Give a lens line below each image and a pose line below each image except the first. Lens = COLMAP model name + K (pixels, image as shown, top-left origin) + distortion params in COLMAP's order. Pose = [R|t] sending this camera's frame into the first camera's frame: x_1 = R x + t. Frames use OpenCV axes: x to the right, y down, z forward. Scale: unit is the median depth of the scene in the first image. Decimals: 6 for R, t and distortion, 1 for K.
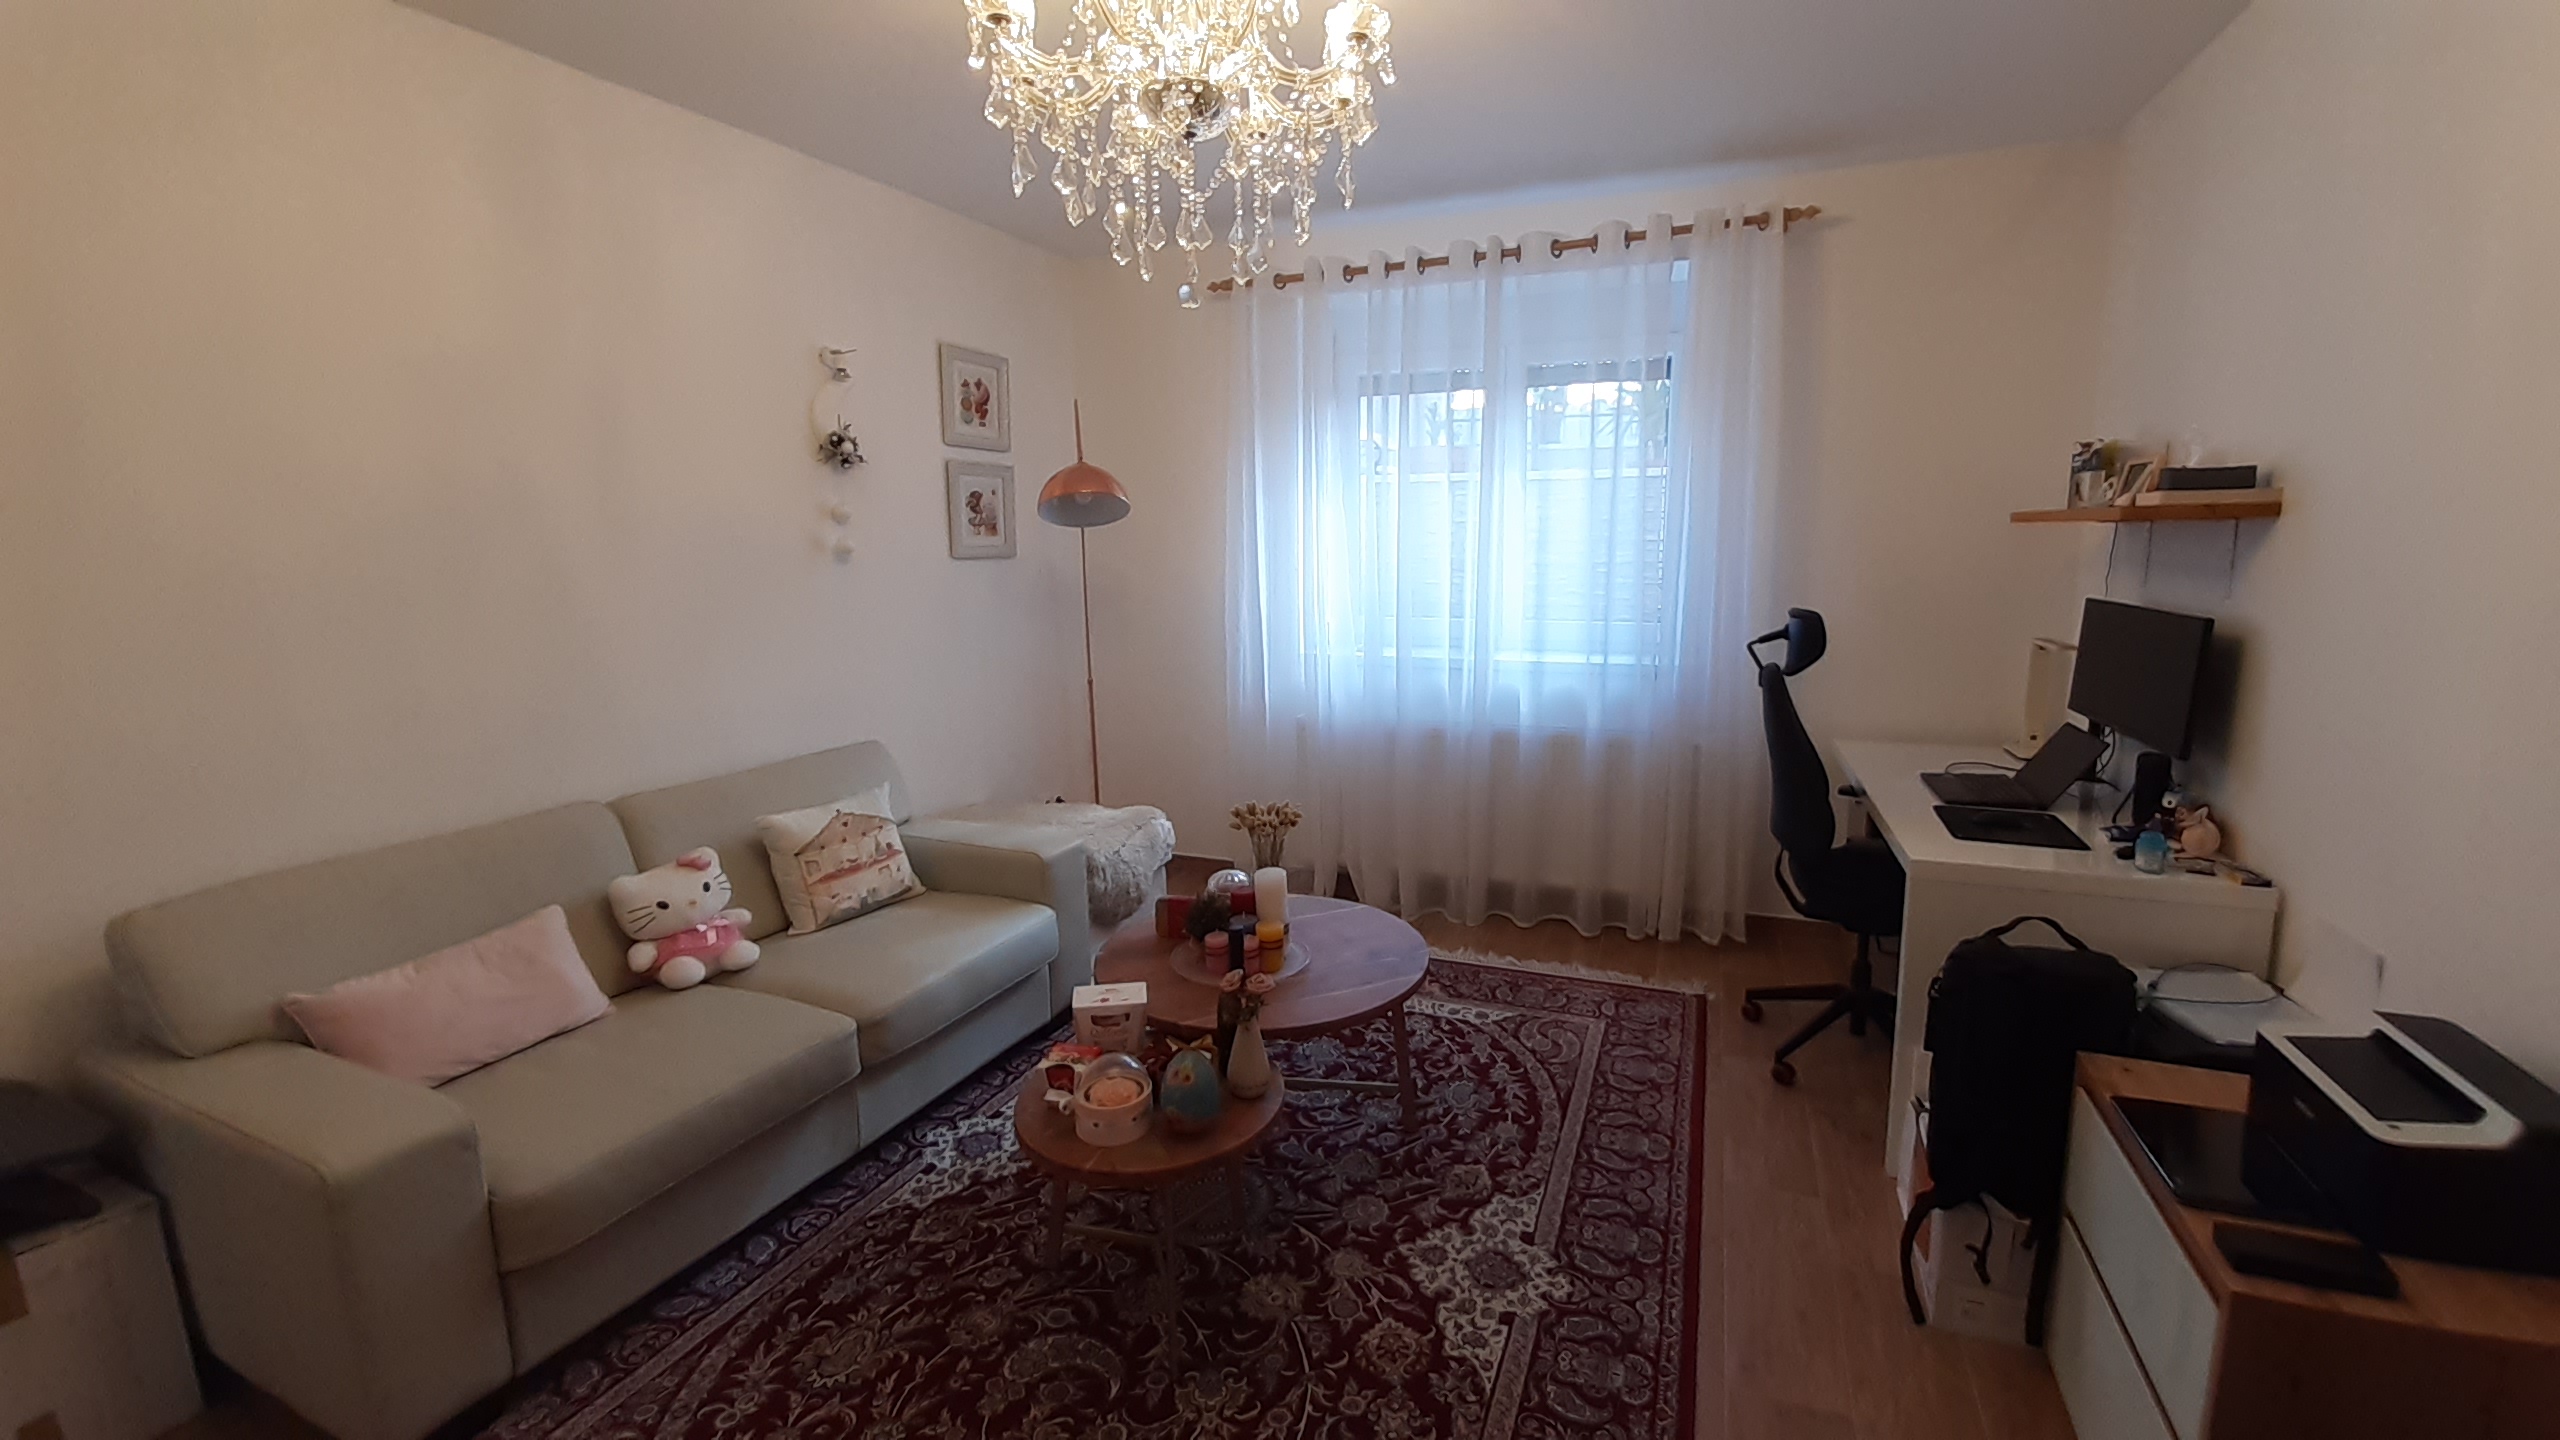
lens RADIAL K [[1007.9, 0, 1343.6], [0, 1007.9, 720.6], [0, 0, 1]] dist [0.000658, -0.000044]
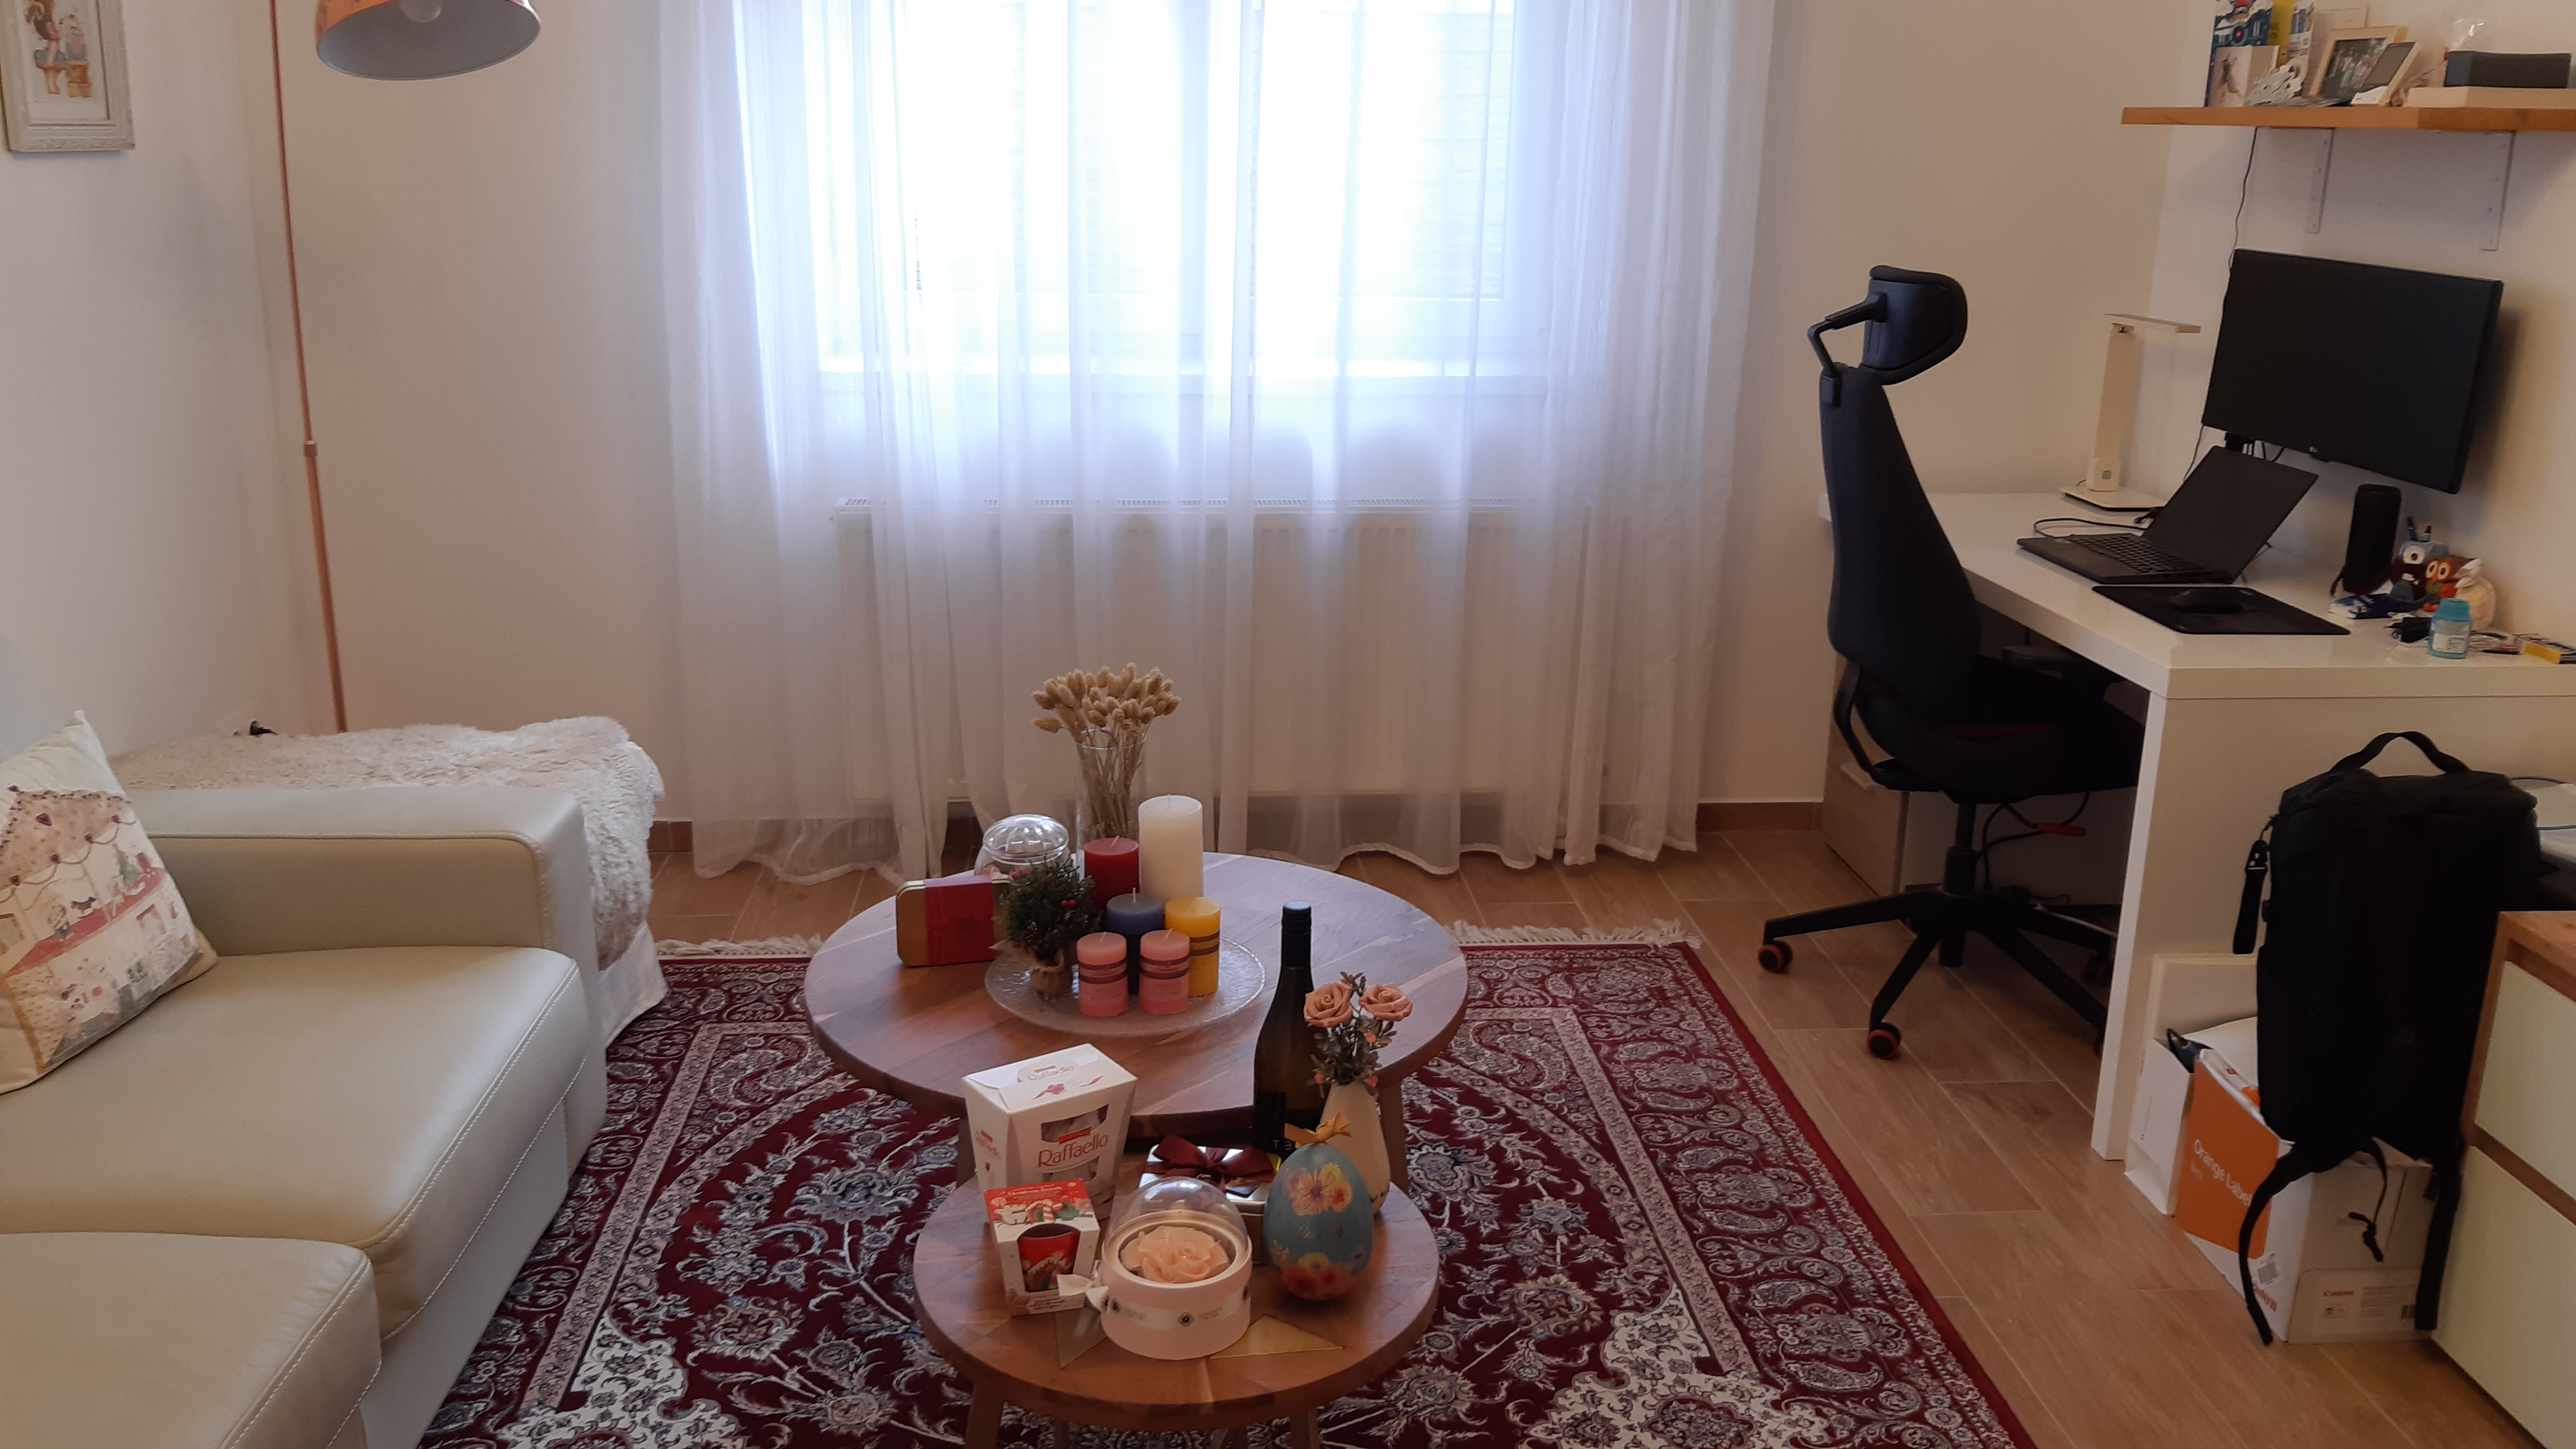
lens RADIAL K [[1981.4, 0, 1290.0], [0, 1981.4, 745.3], [0, 0, 1]] dist [0.028621, -0.056506]
pose [[0.909138, -0.100722, 0.404133, -0.379028], [0.051403, 0.990034, 0.131111, -0.006381], [-0.413311, -0.098424, 0.905255, 0.073132]]
